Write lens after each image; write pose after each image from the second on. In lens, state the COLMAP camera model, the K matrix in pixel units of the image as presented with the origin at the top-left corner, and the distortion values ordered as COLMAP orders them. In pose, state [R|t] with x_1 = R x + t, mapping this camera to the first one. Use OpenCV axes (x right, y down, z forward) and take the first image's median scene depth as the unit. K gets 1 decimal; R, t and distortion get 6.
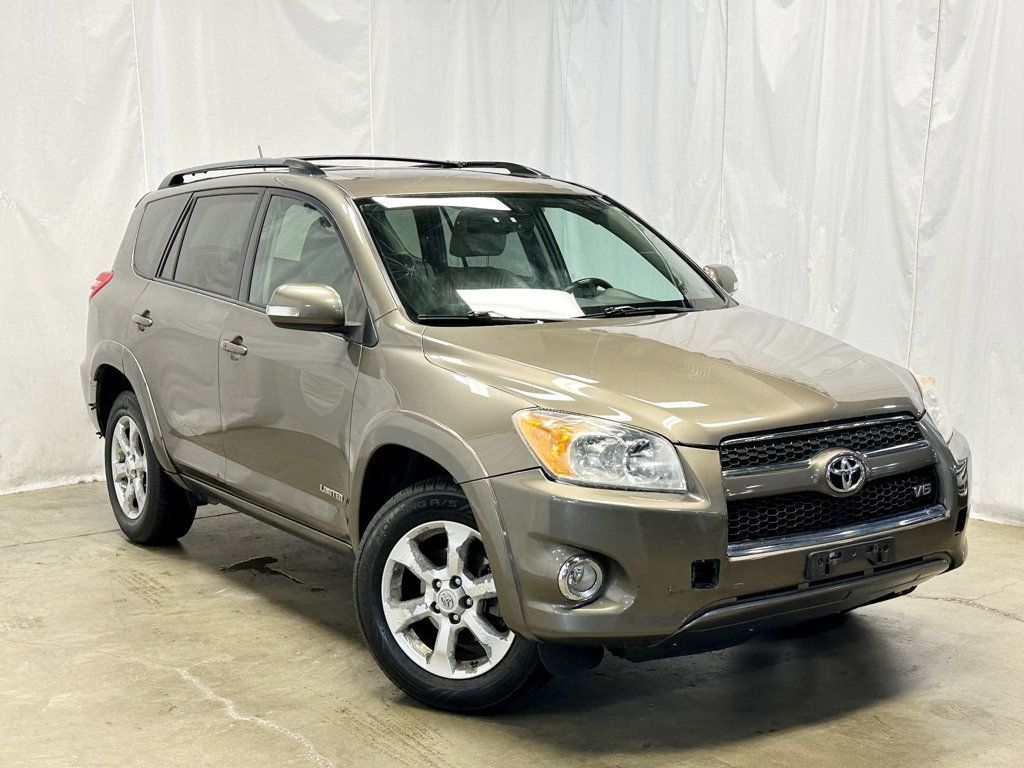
lens RADIAL K [[1493.1, 0, 512.0], [0, 1493.1, 384.0], [0, 0, 1]] dist [0.058116, -0.006790]
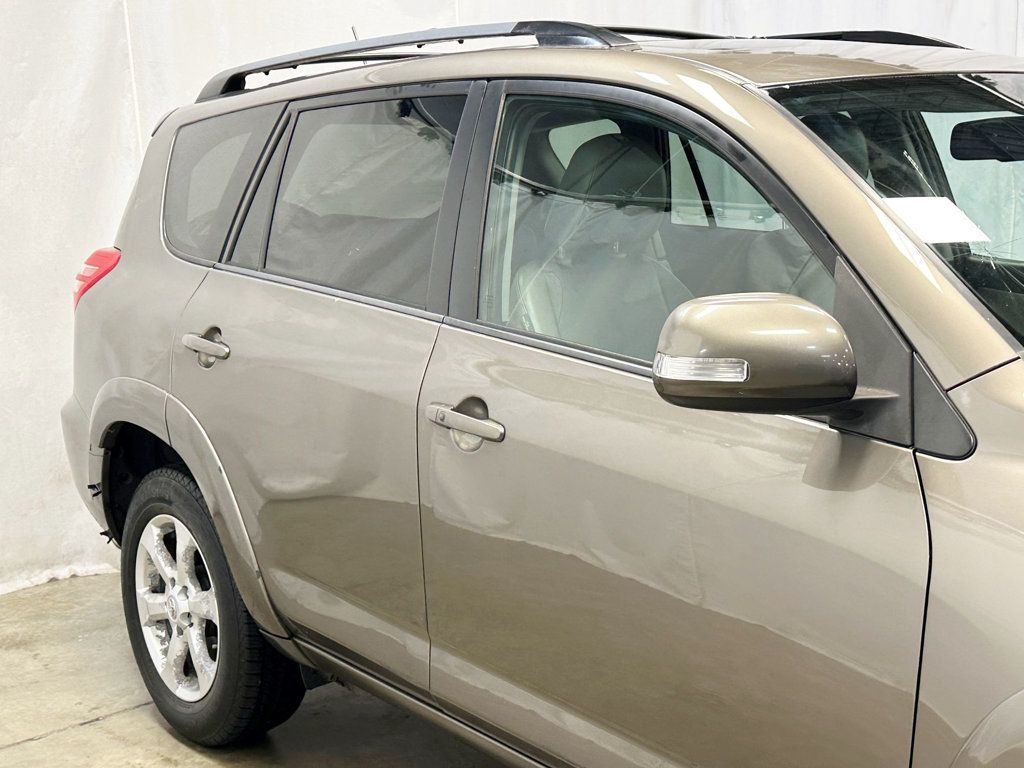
lens RADIAL K [[1493.1, 0, 512.0], [0, 1493.1, 384.0], [0, 0, 1]] dist [0.058116, -0.006790]
pose [[0.996898, -0.032392, 0.071726, -0.167652], [0.029520, 0.998734, 0.040735, -0.044923], [-0.072955, -0.038491, 0.996592, 0.439994]]
